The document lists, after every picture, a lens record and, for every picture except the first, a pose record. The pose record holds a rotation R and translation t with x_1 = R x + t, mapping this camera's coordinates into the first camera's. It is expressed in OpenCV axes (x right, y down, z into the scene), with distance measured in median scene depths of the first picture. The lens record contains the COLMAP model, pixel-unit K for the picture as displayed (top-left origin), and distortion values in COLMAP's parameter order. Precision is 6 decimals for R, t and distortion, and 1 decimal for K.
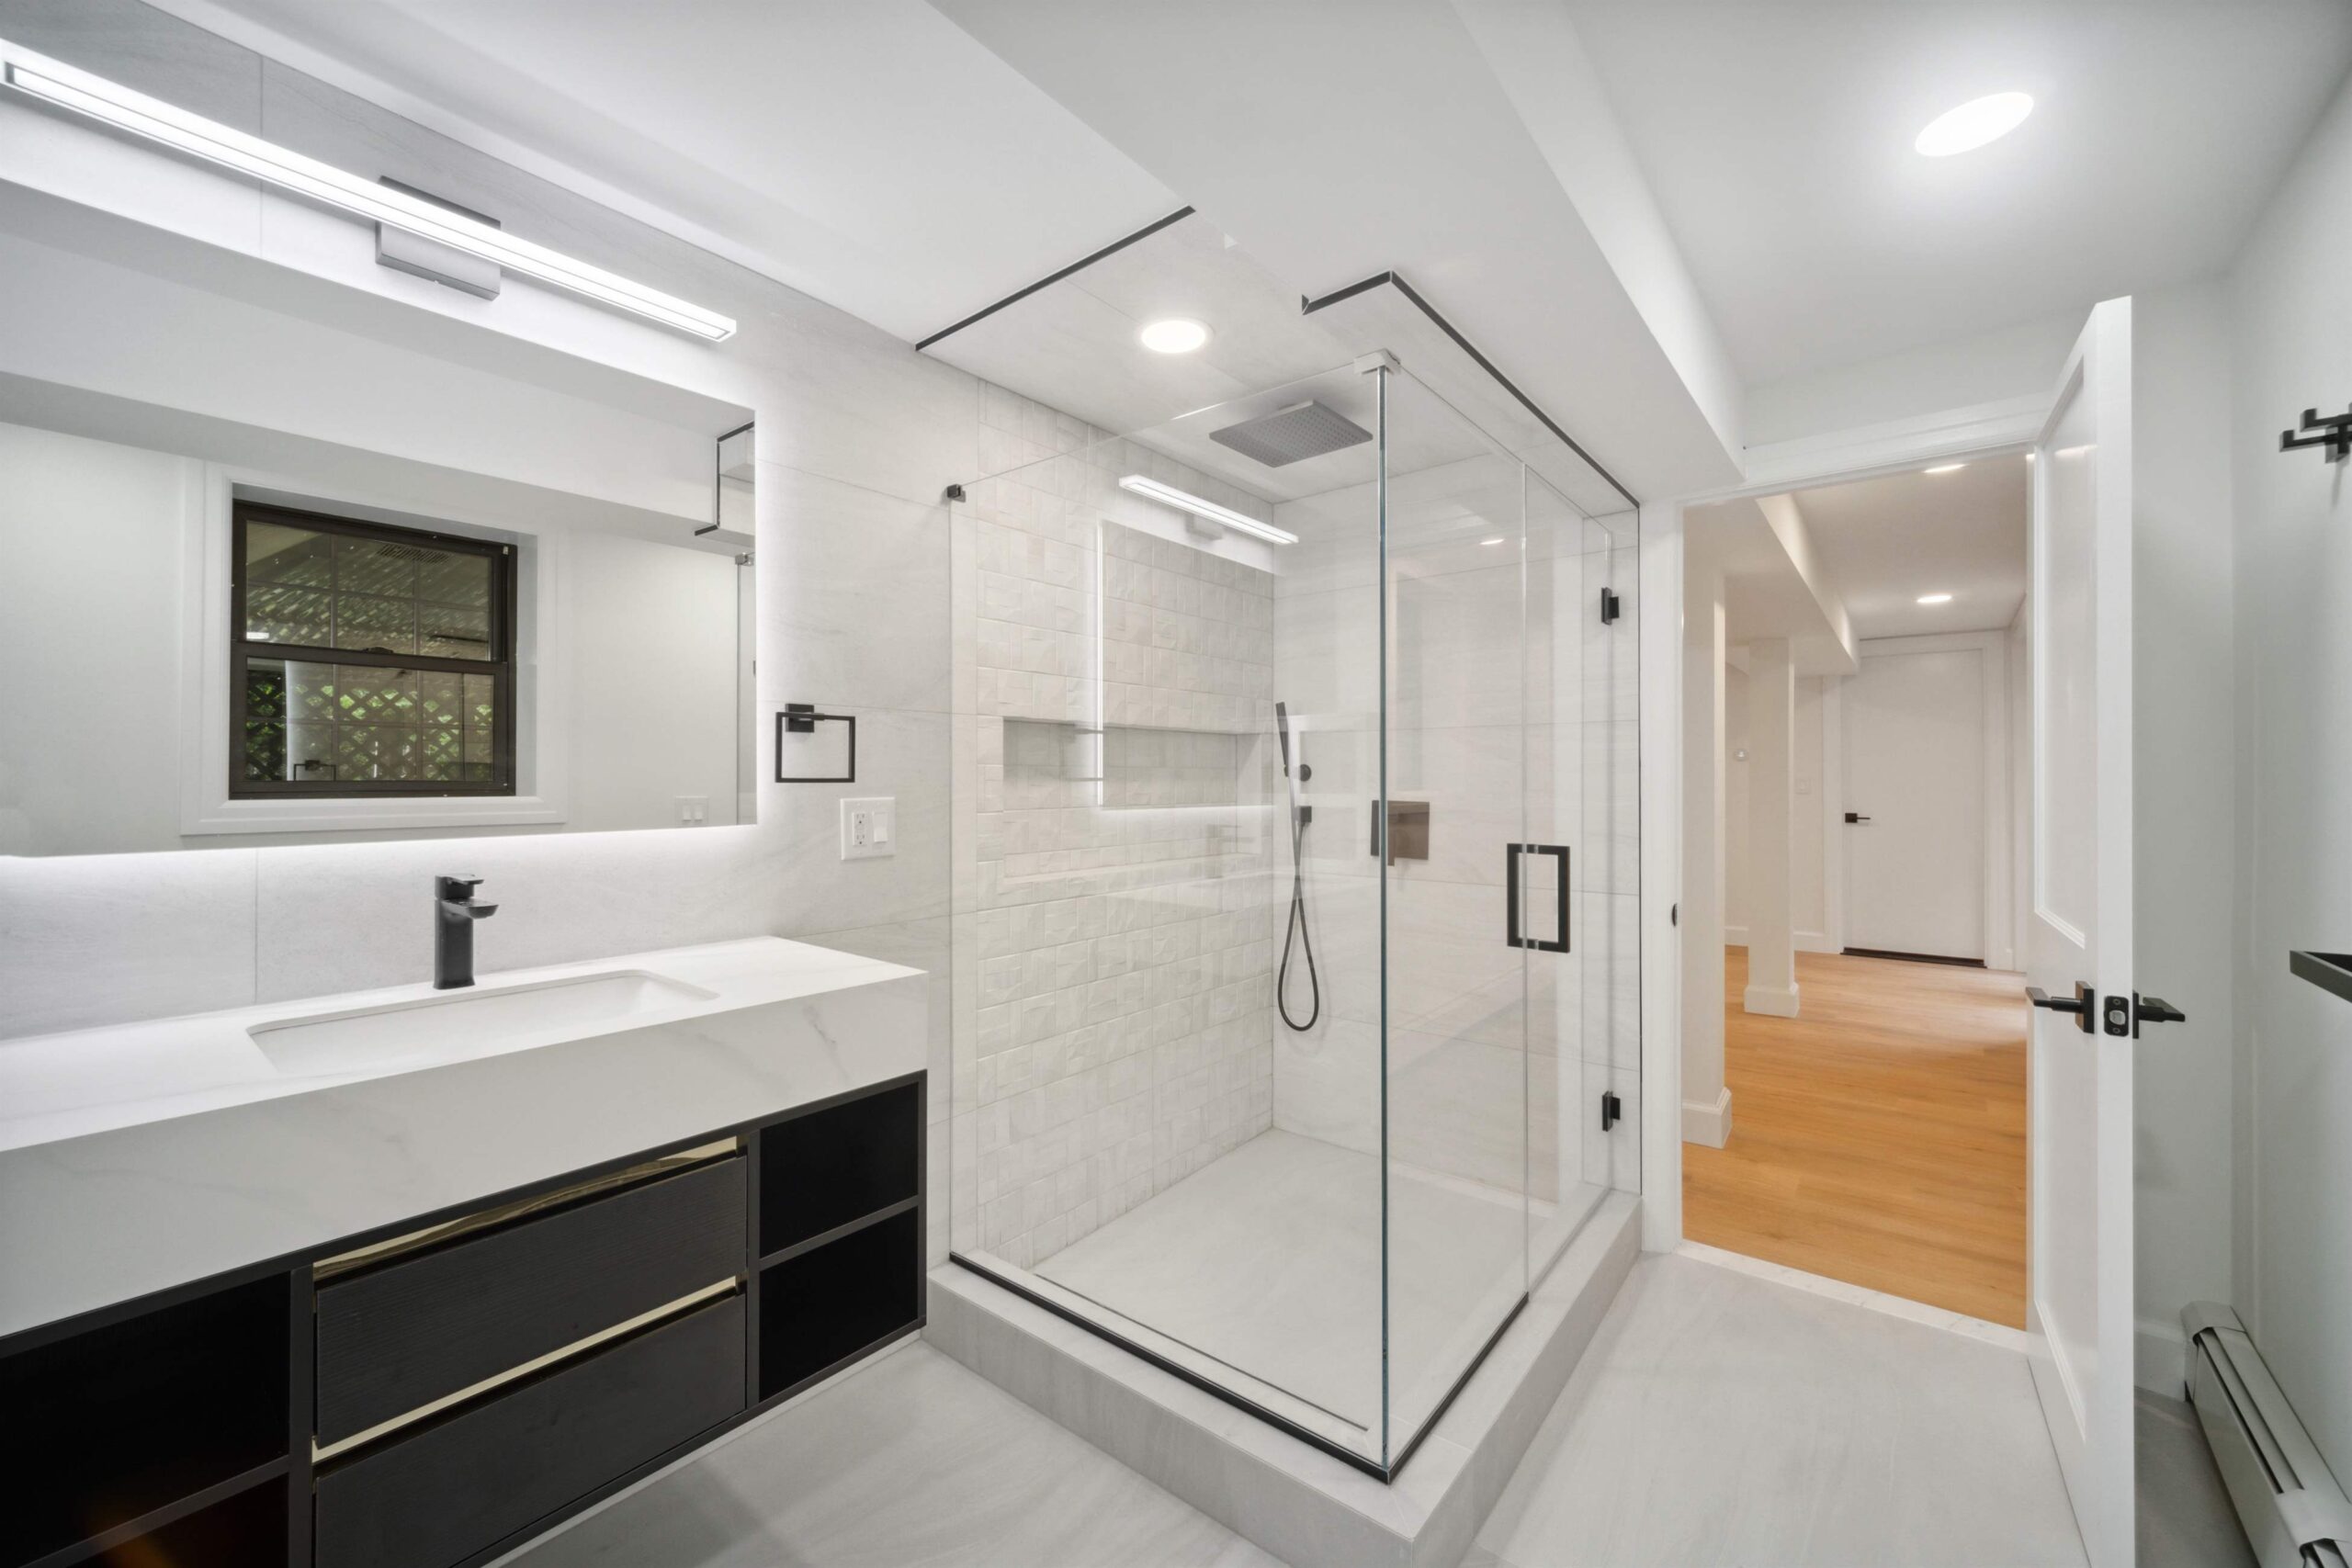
lens RADIAL K [[938.2, 0, 1164.3], [0, 938.2, 777.5], [0, 0, 1]] dist [0.001549, -0.000178]
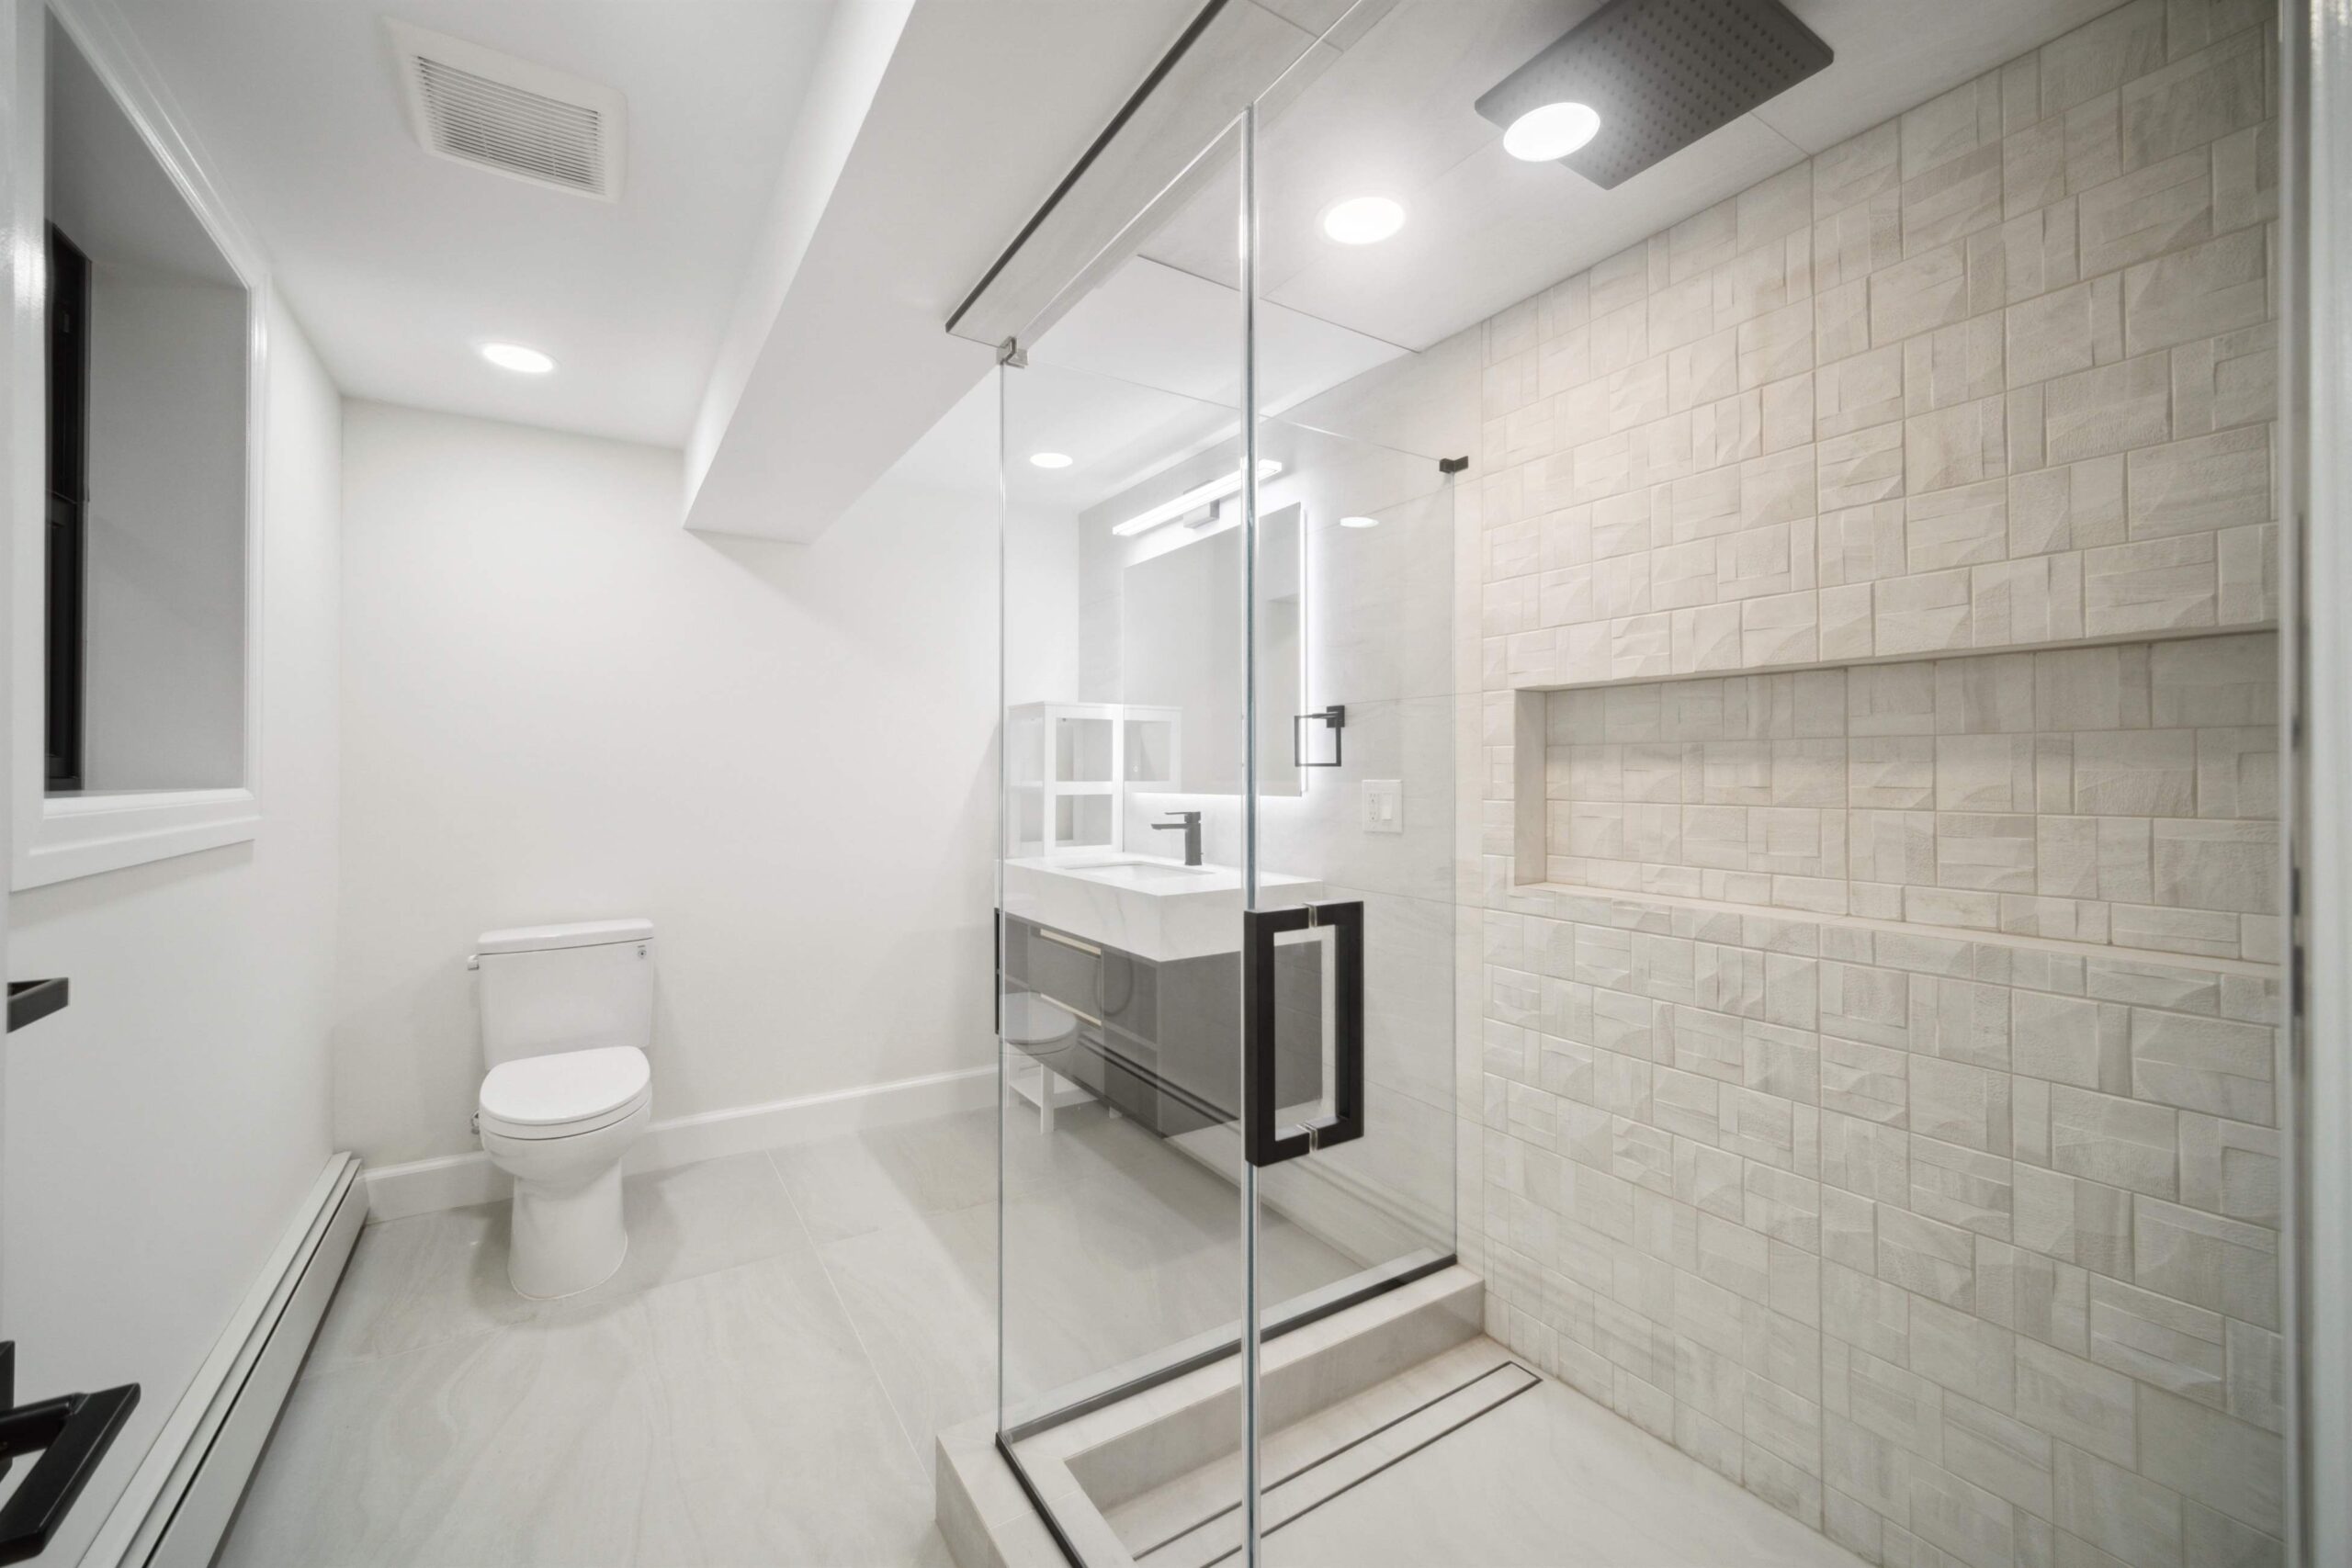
lens RADIAL K [[938.2, 0, 1166.5], [0, 938.2, 772.4], [0, 0, 1]] dist [0.001549, -0.000178]
pose [[-0.320229, -0.002433, -0.947337, 0.709437], [-0.000851, 0.999997, -0.002281, 0.012722], [0.947340, 0.000076, -0.320230, 0.934024]]
